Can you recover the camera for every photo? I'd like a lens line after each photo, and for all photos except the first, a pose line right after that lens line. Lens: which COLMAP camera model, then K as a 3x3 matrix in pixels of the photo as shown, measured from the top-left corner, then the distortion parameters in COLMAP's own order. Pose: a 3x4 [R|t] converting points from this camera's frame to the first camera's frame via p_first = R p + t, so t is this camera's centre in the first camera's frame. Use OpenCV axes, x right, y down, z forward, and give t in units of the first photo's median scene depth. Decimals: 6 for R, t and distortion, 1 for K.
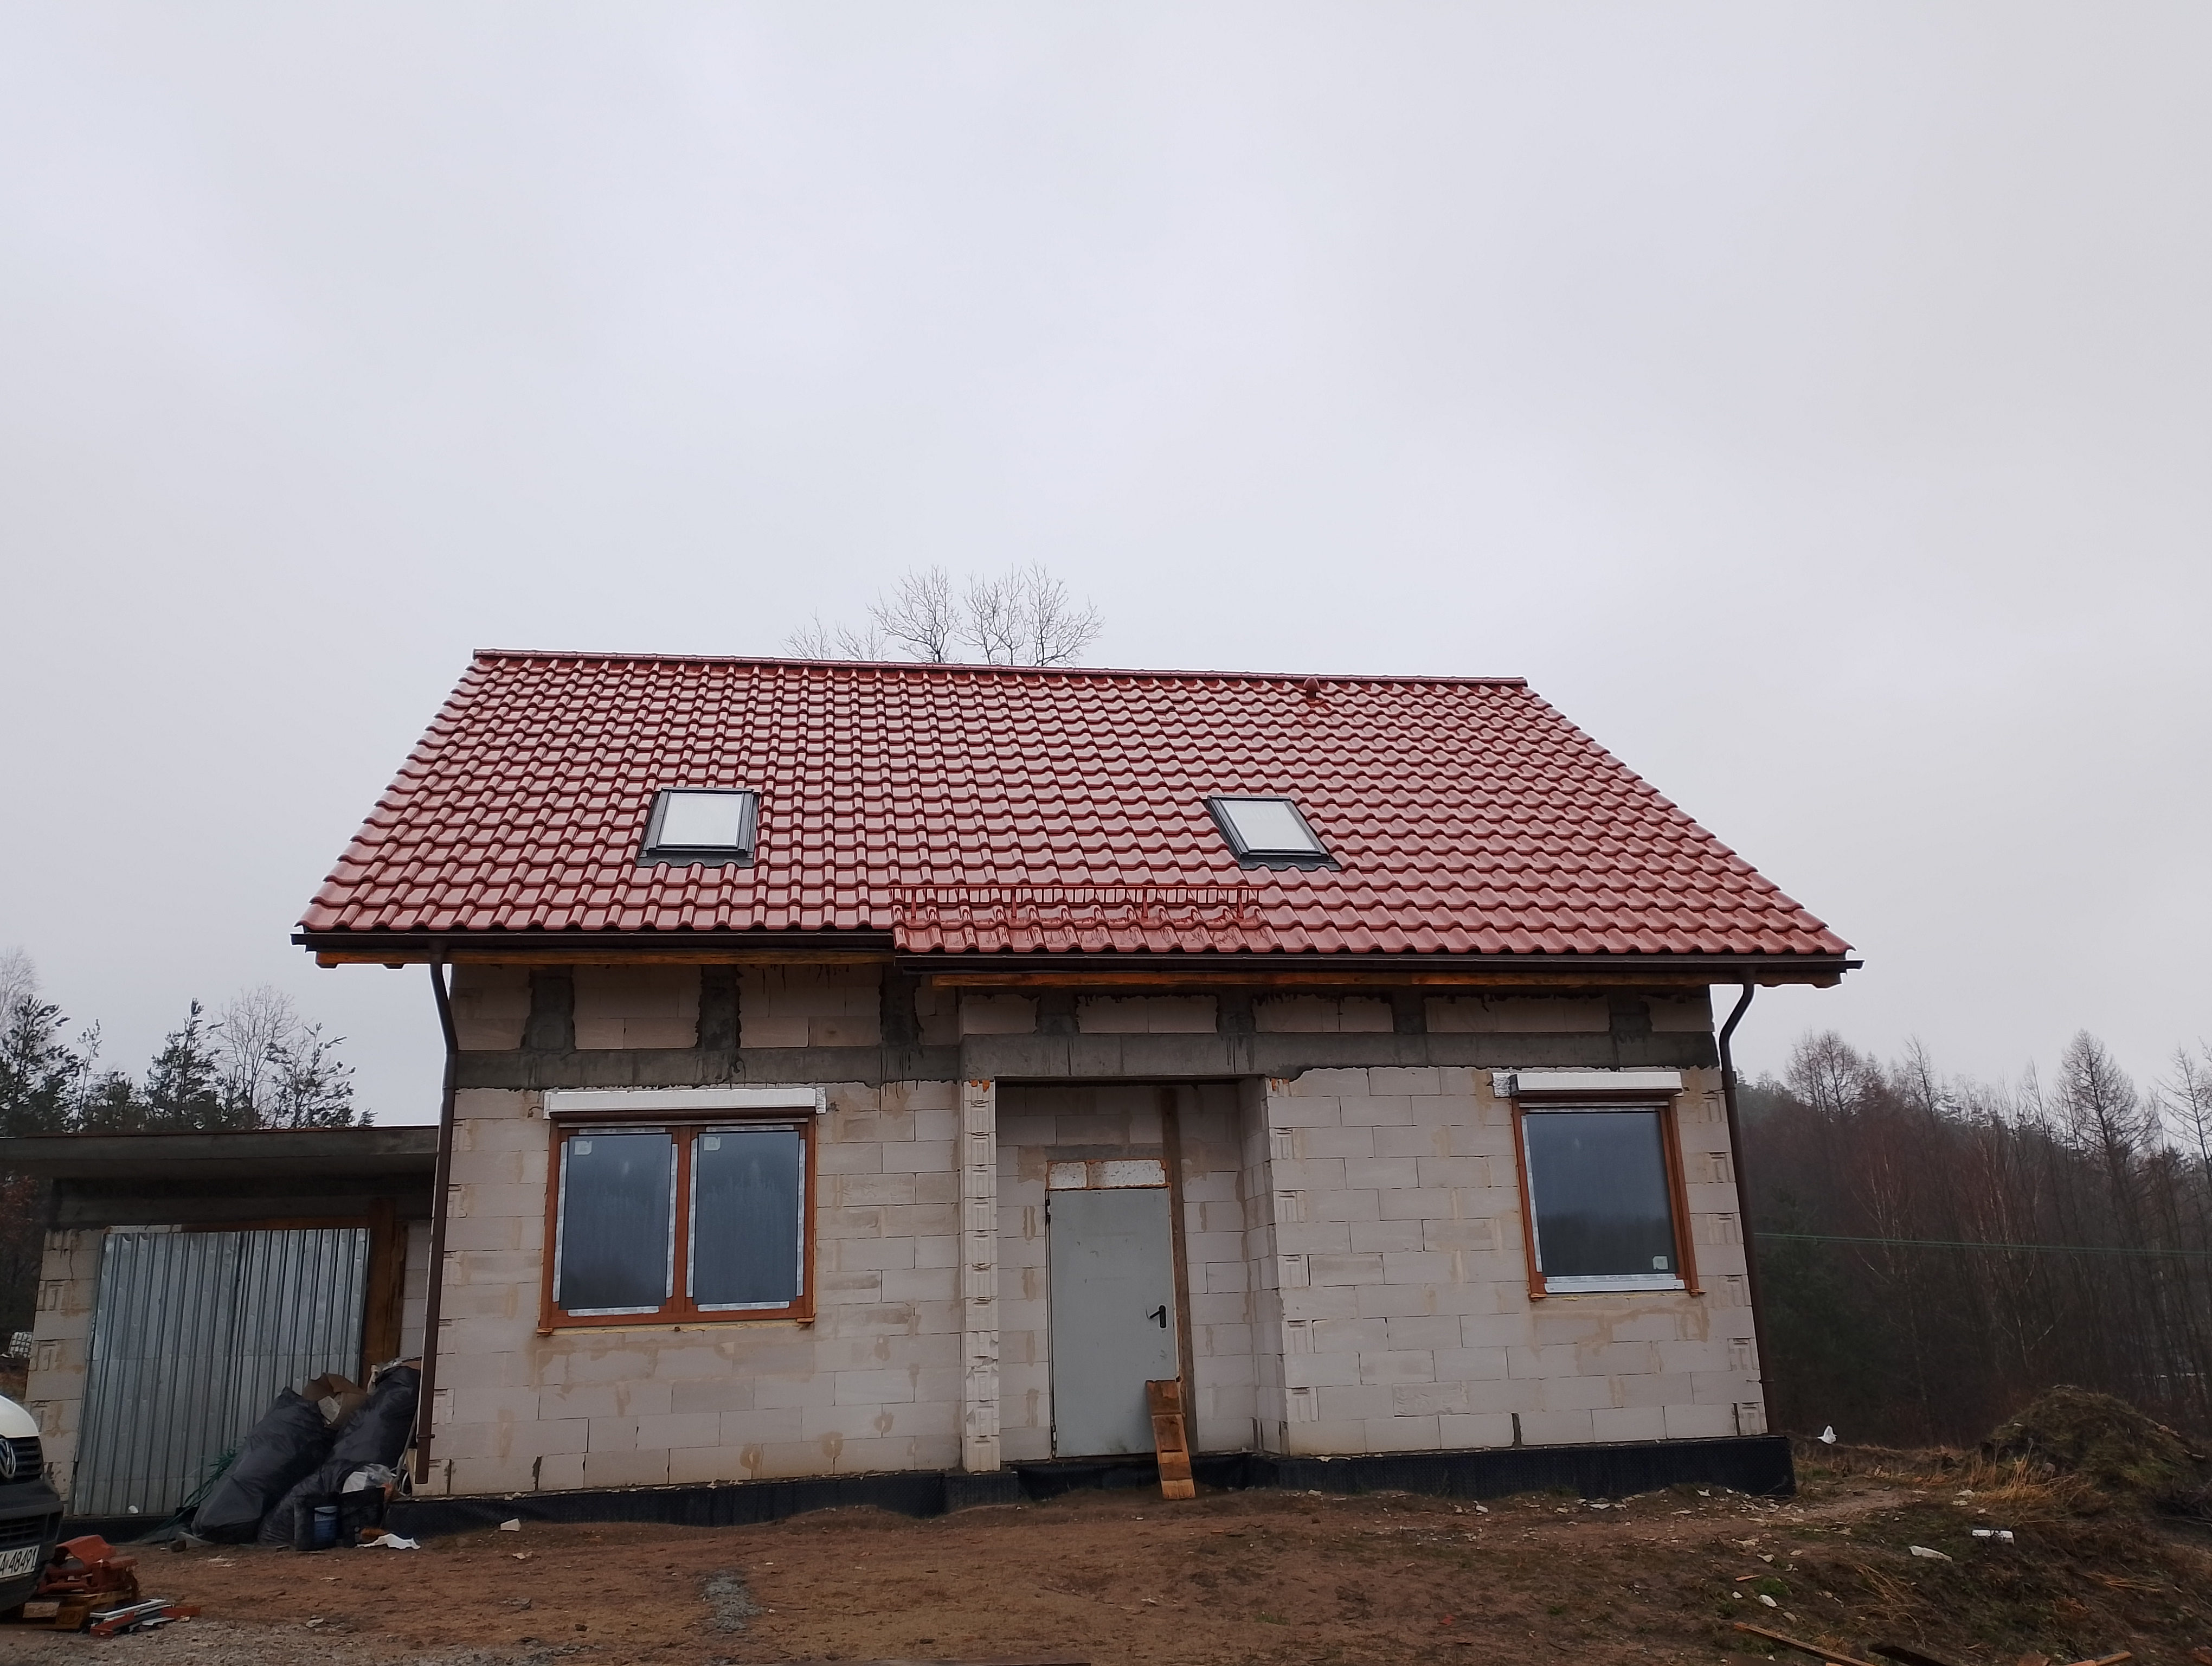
lens RADIAL K [[1763.1, 0, 1106.0], [0, 1763.1, 833.0], [0, 0, 1]] dist [0.117410, -0.202553]
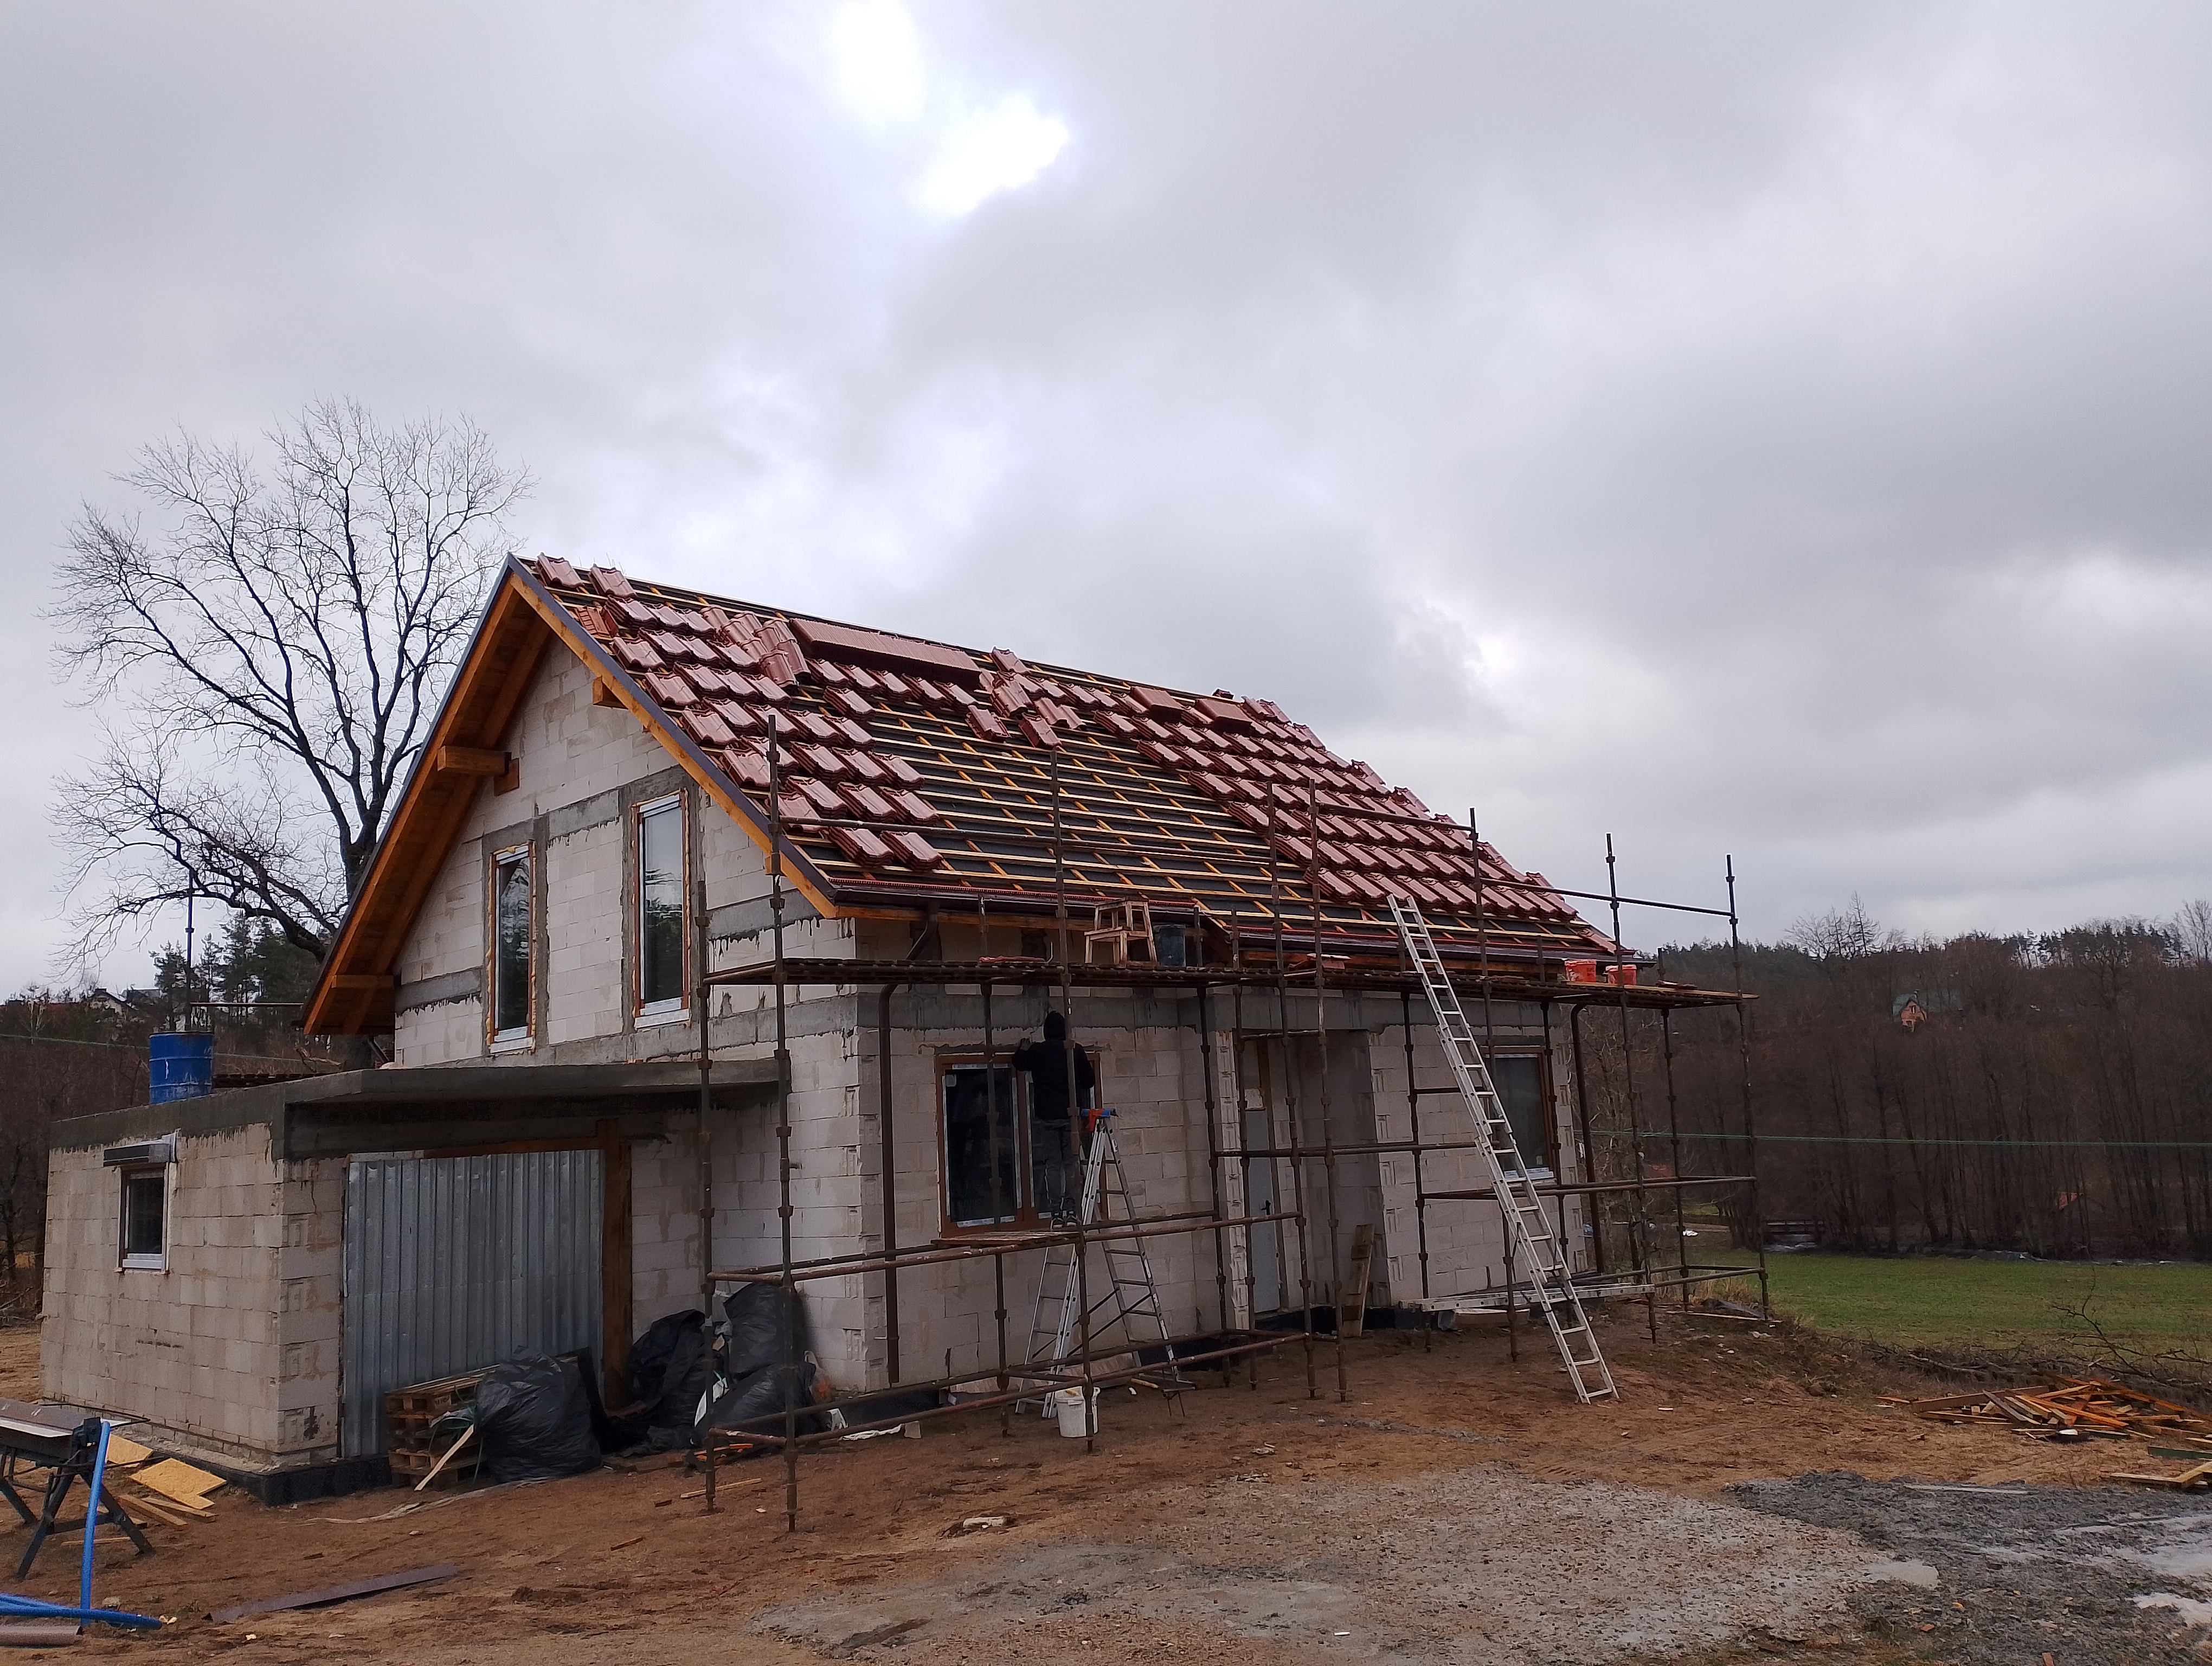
lens RADIAL K [[1763.1, 0, 1106.0], [0, 1763.1, 833.0], [0, 0, 1]] dist [0.117410, -0.202553]
pose [[0.825826, 0.082241, 0.557897, -0.785281], [-0.125881, 0.991230, 0.040215, -0.034753], [-0.549697, -0.103439, 0.828936, 0.025525]]
